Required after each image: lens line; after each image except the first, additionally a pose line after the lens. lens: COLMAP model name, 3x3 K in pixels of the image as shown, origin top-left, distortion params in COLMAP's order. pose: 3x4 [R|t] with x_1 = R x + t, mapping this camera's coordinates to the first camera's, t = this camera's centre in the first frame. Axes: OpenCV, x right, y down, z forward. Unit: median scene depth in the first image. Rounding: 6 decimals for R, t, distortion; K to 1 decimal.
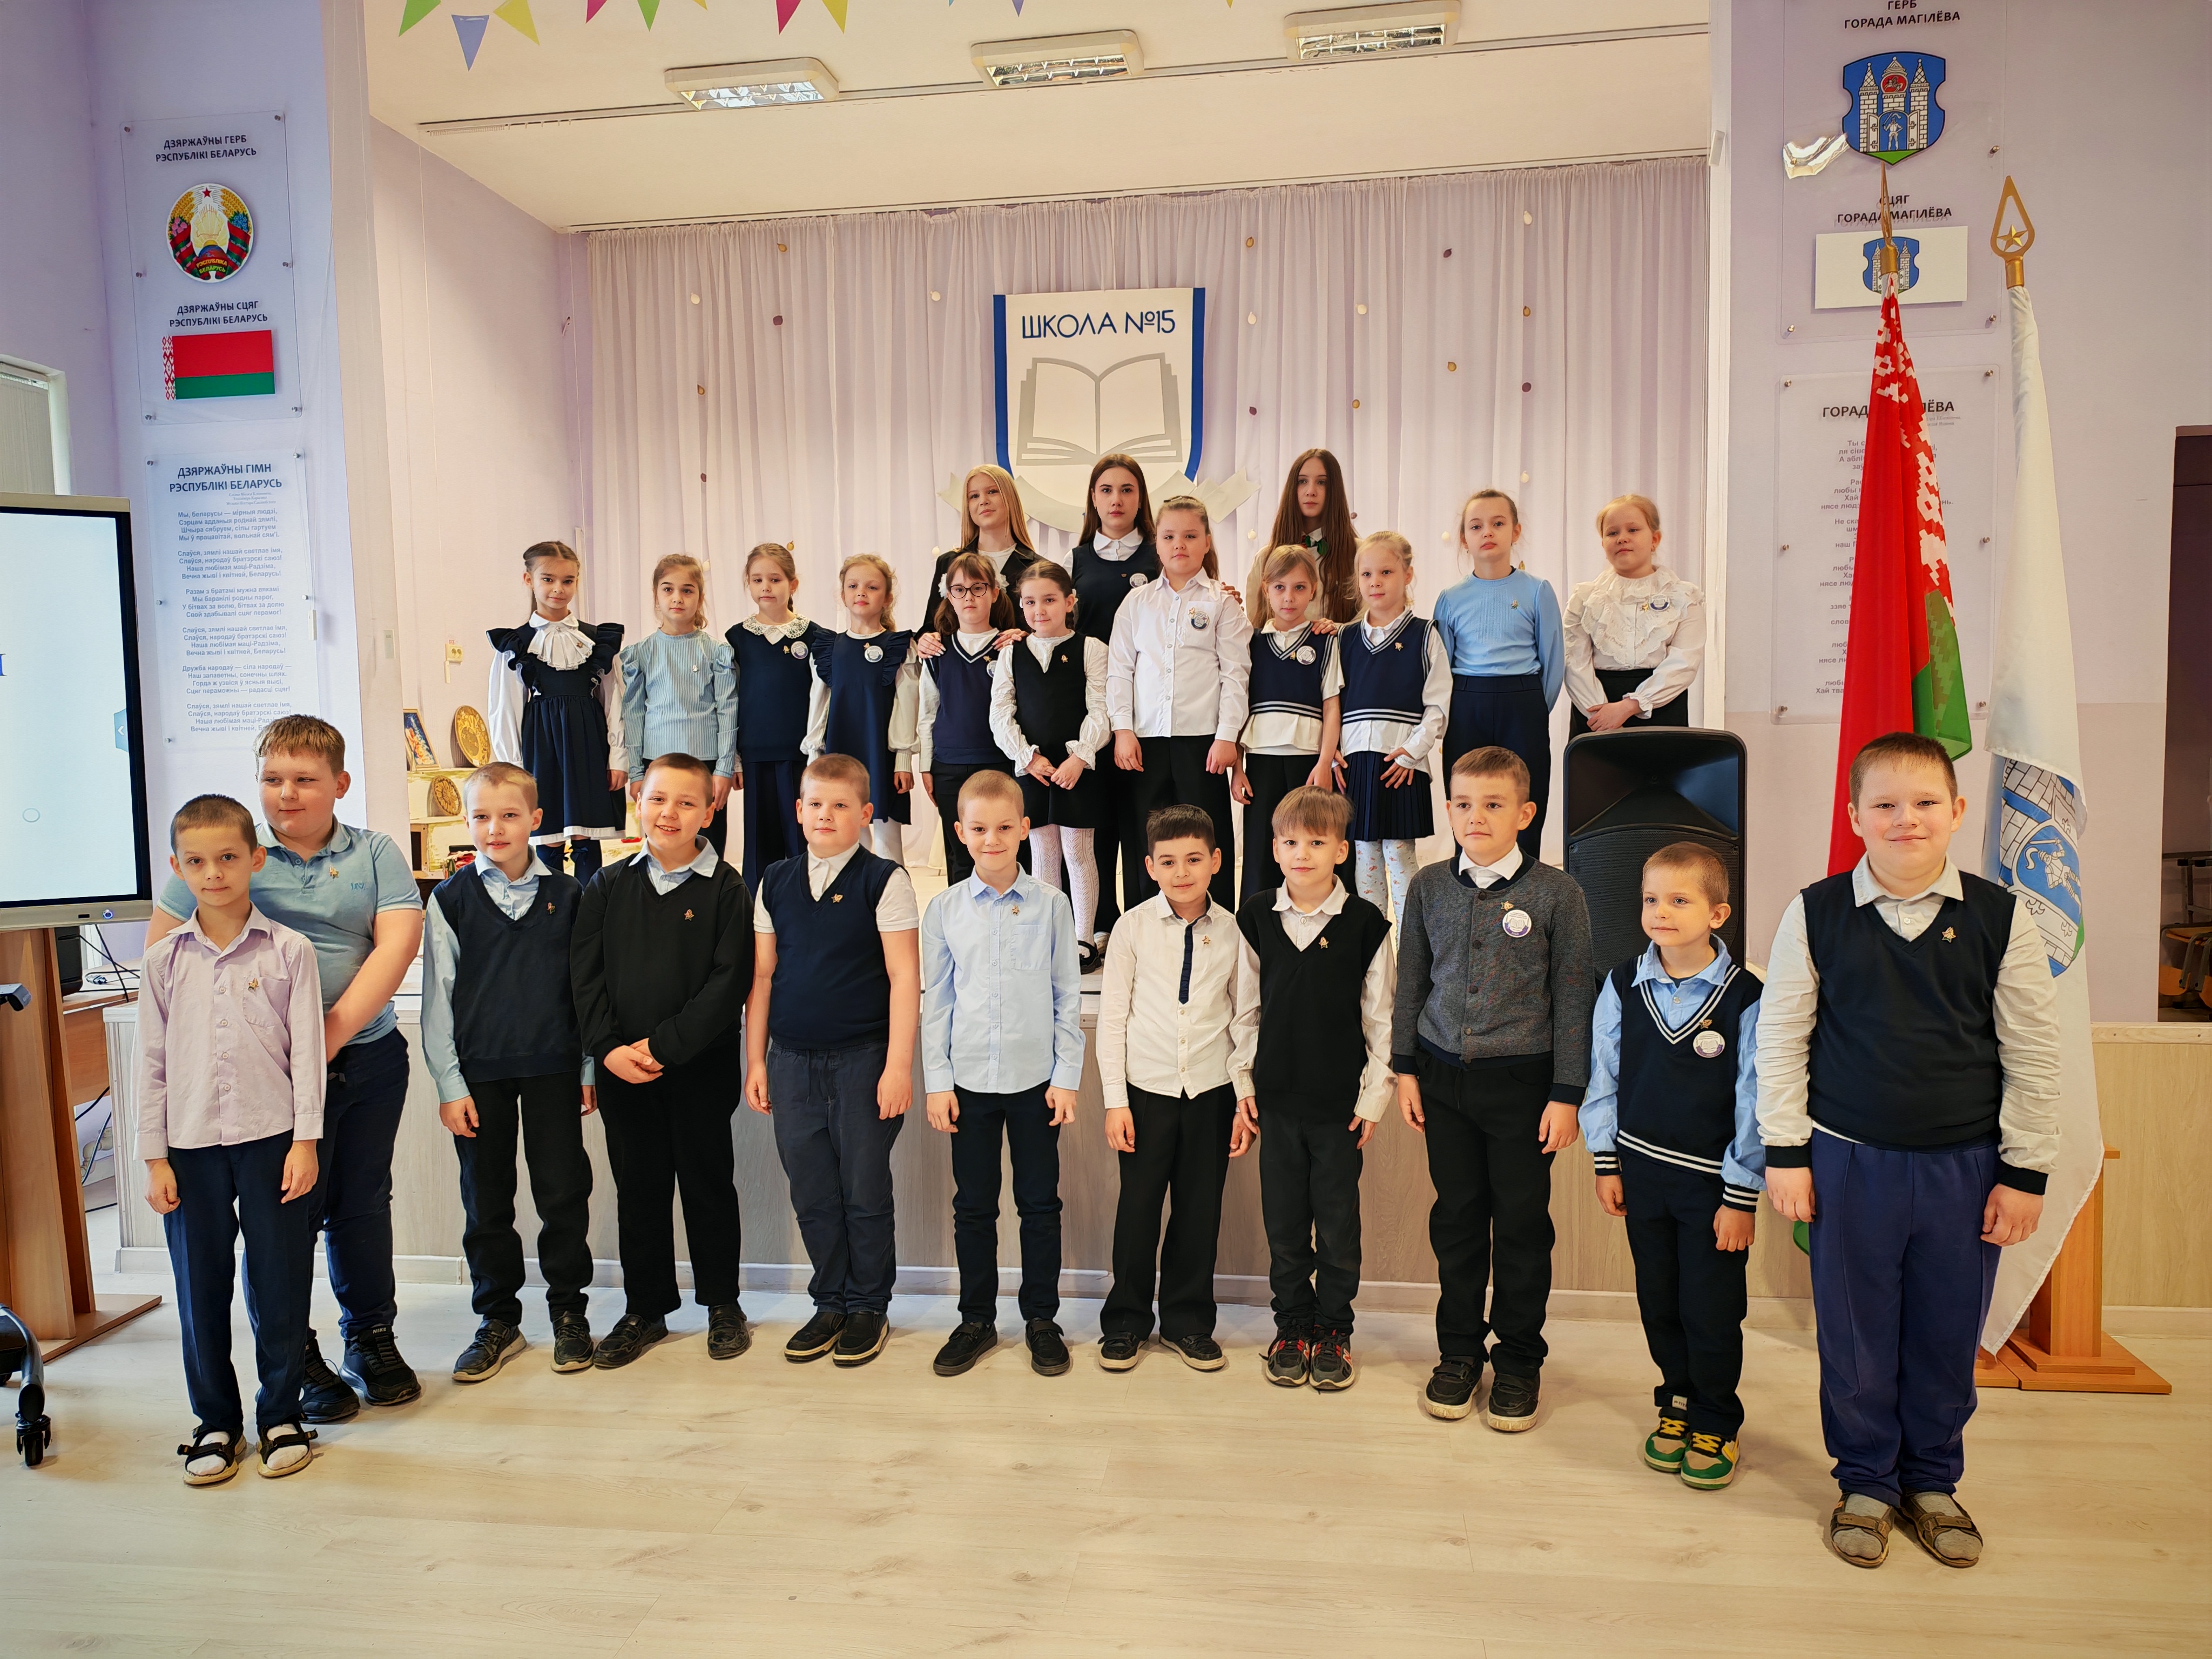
lens RADIAL K [[1526.0, 0, 1134.7], [0, 1526.0, 839.5], [0, 0, 1]] dist [0.053830, -0.057853]
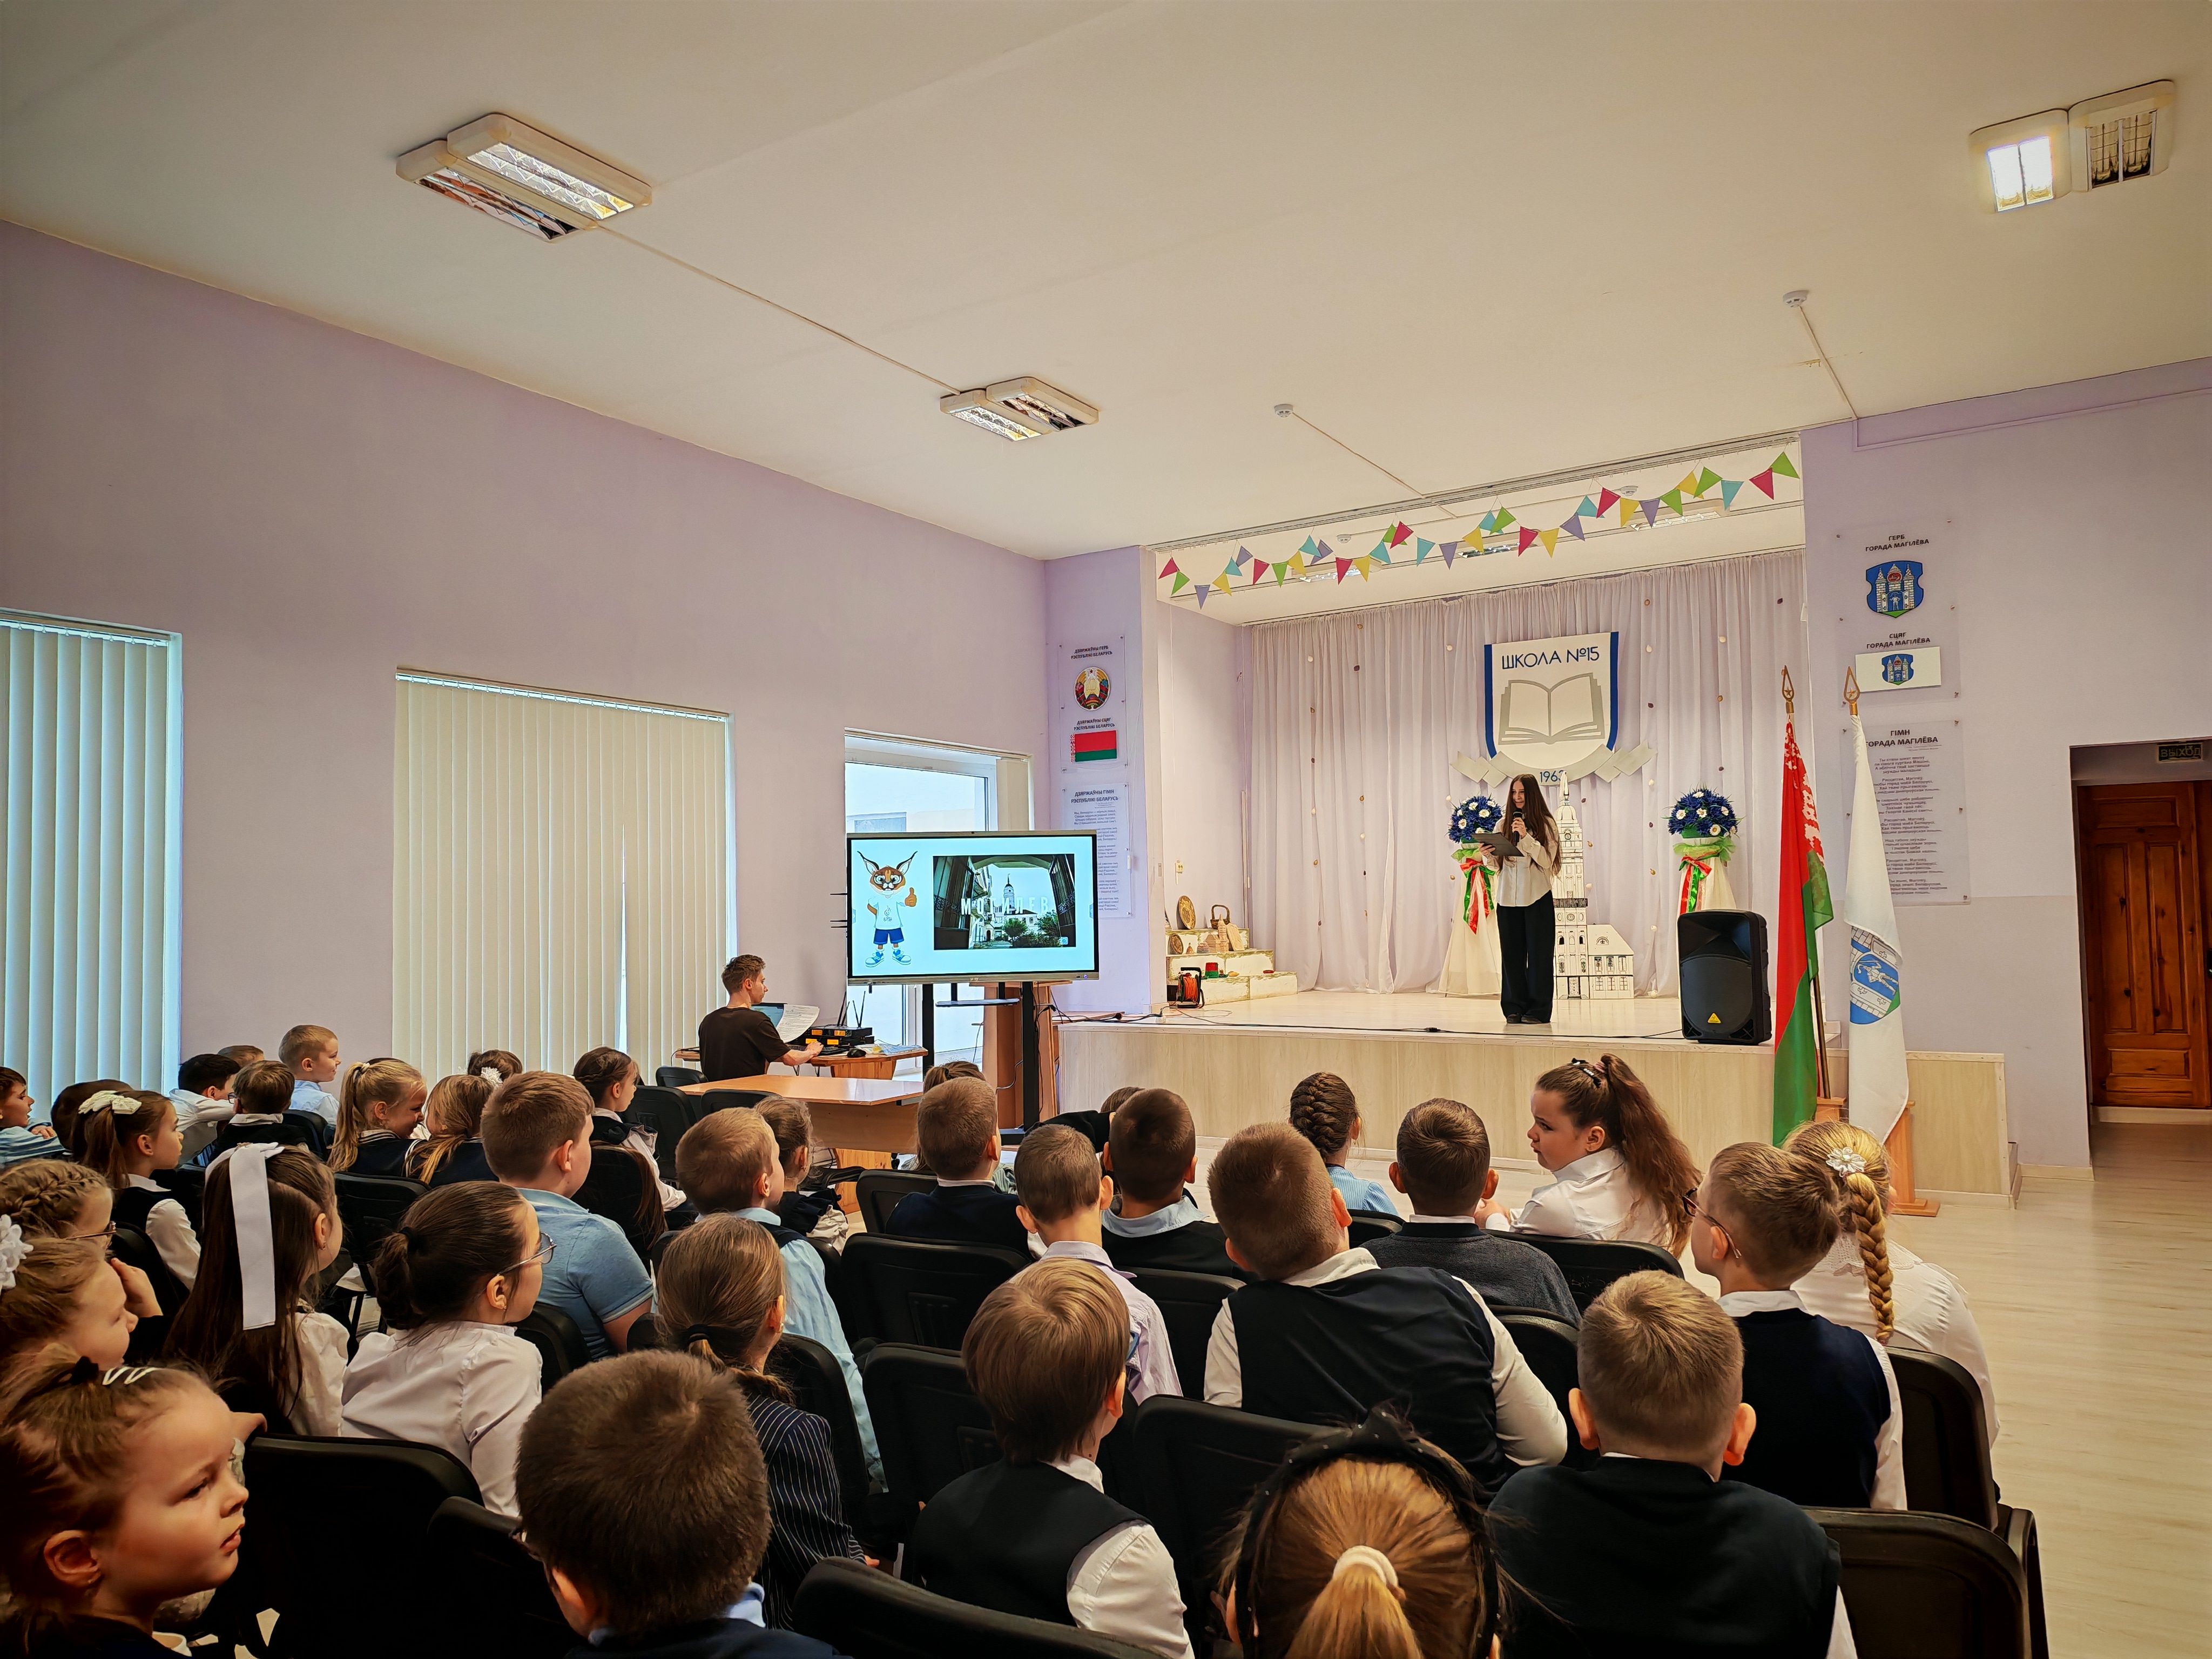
lens RADIAL K [[1526.0, 0, 1101.2], [0, 1526.0, 847.0], [0, 0, 1]] dist [0.053830, -0.057853]
pose [[0.907149, -0.019009, -0.420379, 0.273293], [-0.026589, 0.994394, -0.102342, 0.049217], [0.419968, 0.104017, 0.901558, -0.777511]]
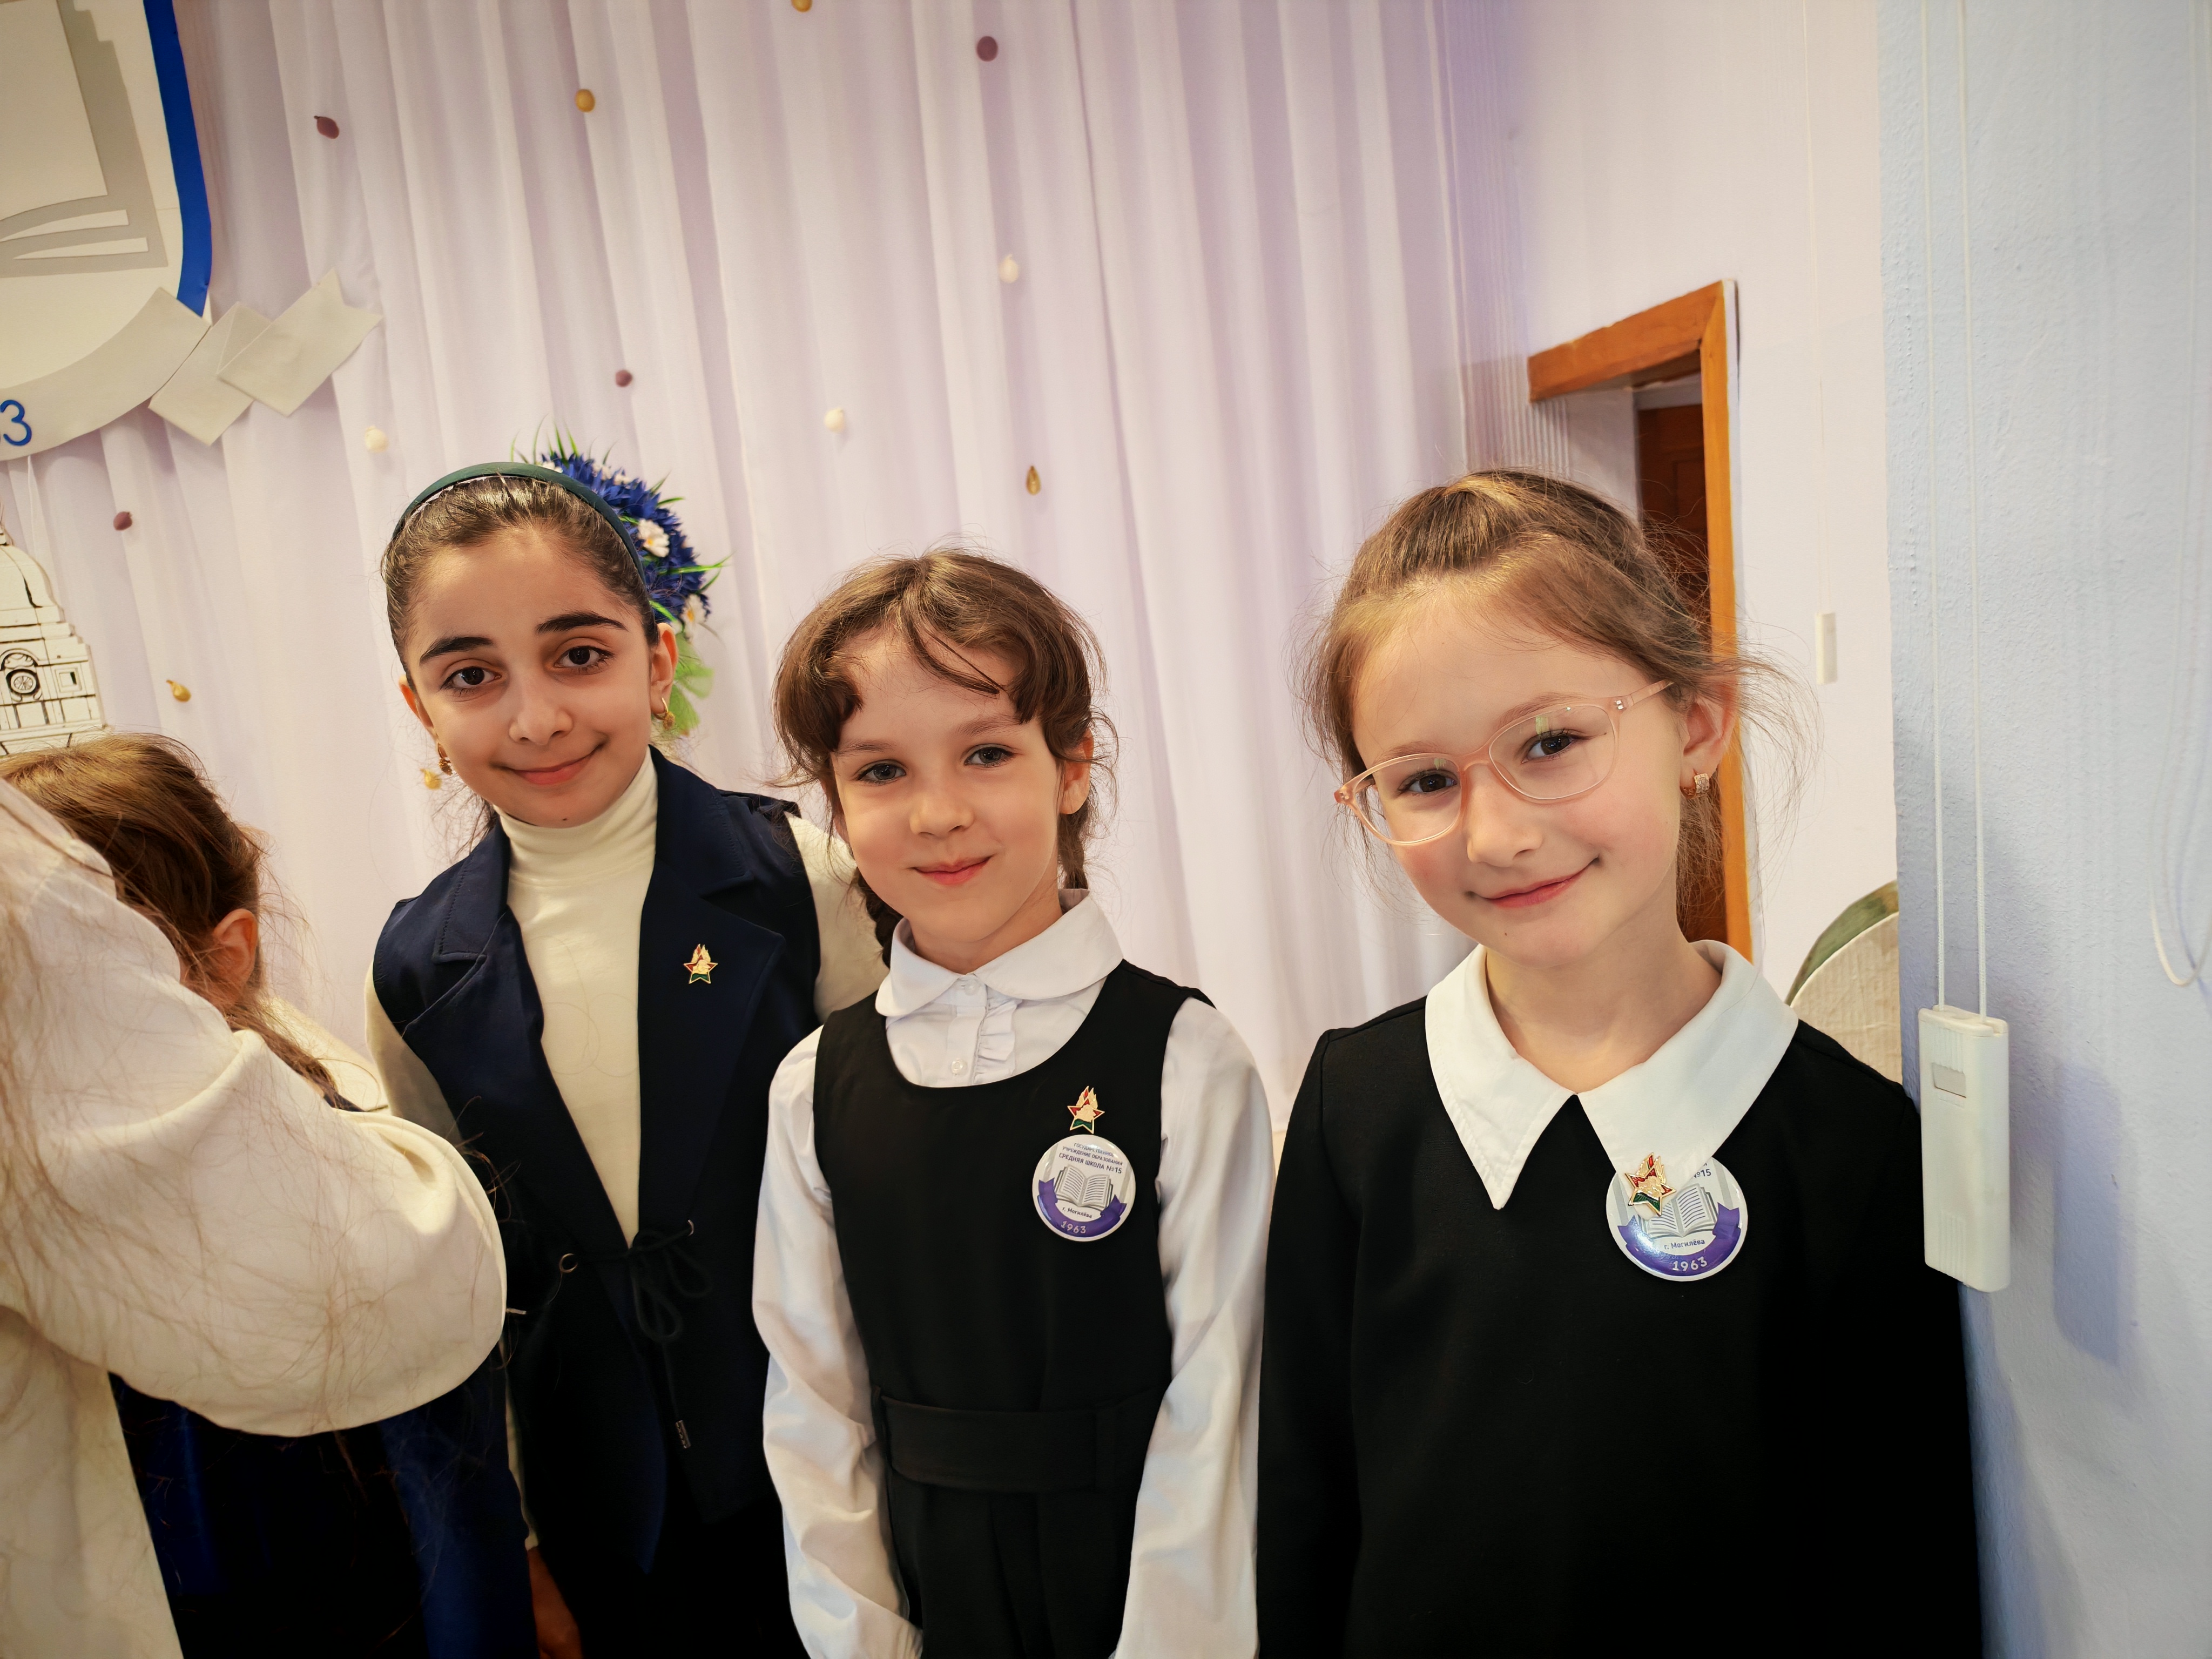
lens RADIAL K [[1551.2, 0, 1084.6], [0, 1551.2, 841.2], [0, 0, 1]] dist [-0.023420, 0.006839]
pose [[0.965353, -0.126986, 0.227964, 0.184976], [0.103141, 0.988150, 0.113675, -0.148149], [-0.239698, -0.086224, 0.967011, 0.669549]]
